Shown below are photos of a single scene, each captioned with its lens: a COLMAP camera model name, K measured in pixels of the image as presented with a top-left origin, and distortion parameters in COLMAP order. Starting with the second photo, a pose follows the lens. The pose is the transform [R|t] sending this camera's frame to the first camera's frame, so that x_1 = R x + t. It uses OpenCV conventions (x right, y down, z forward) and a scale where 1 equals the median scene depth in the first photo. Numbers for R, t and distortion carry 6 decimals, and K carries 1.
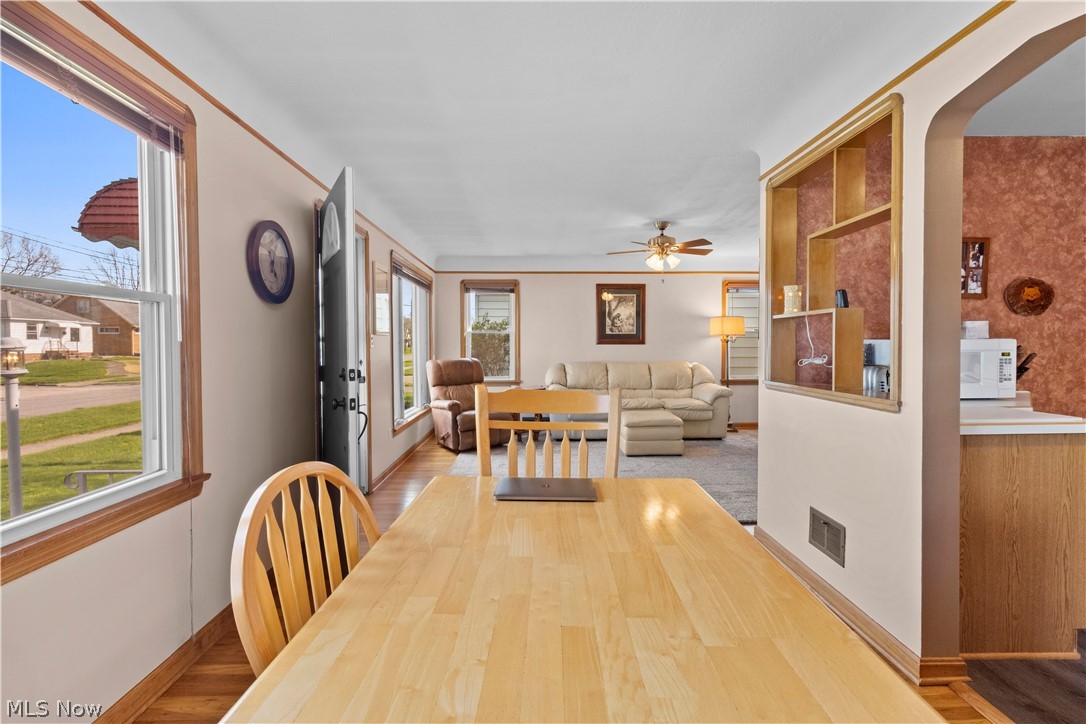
lens RADIAL K [[496.1, 0, 554.7], [0, 496.1, 358.9], [0, 0, 1]] dist [0.002241, 0.000224]
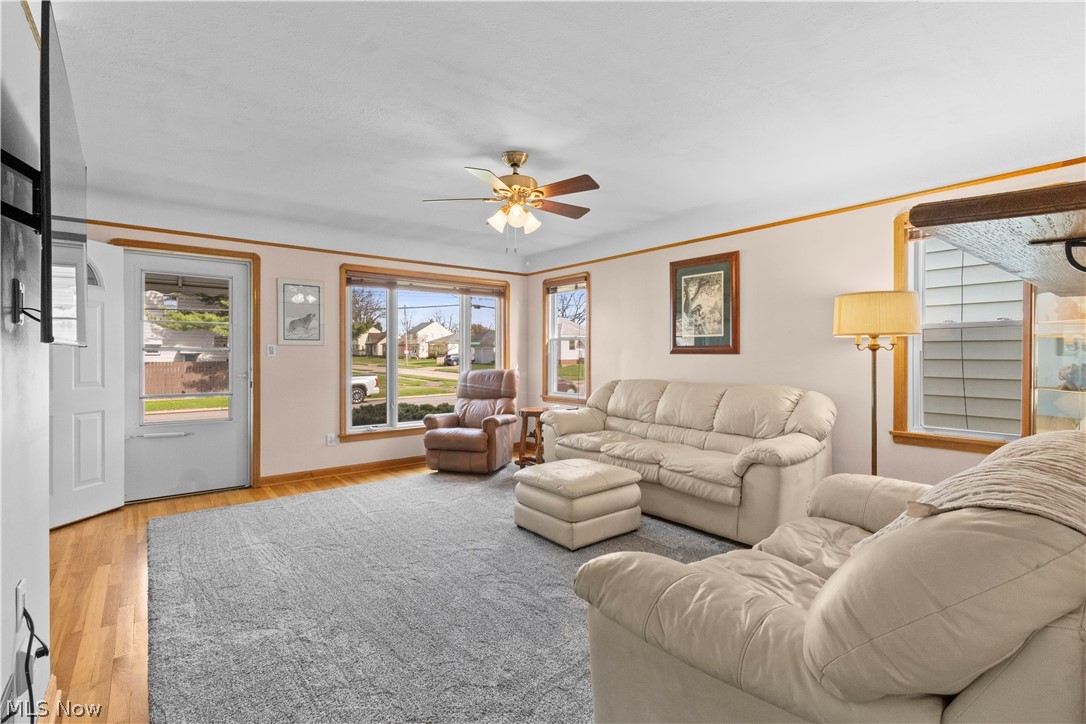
lens RADIAL K [[496.1, 0, 554.7], [0, 496.1, 358.9], [0, 0, 1]] dist [0.002241, 0.000224]
pose [[0.609038, 0.009774, -0.793081, 0.515869], [-0.024066, 0.999691, -0.006160, -0.014824], [0.792776, 0.022838, 0.609085, 0.476083]]
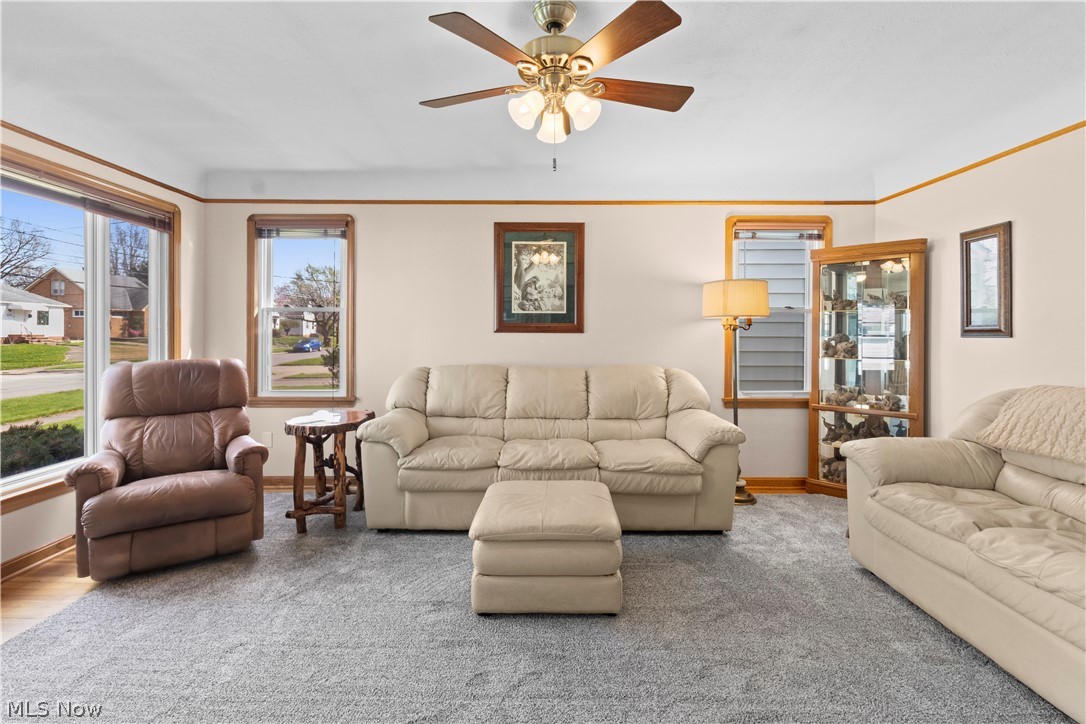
lens RADIAL K [[506.9, 0, 542.5], [0, 506.9, 338.1], [0, 0, 1]] dist [0.001139, 0.000694]
pose [[0.999430, 0.005988, -0.033231, 0.156498], [-0.006465, 0.999878, -0.014252, -0.015435], [0.033141, 0.014459, 0.999346, 0.441533]]
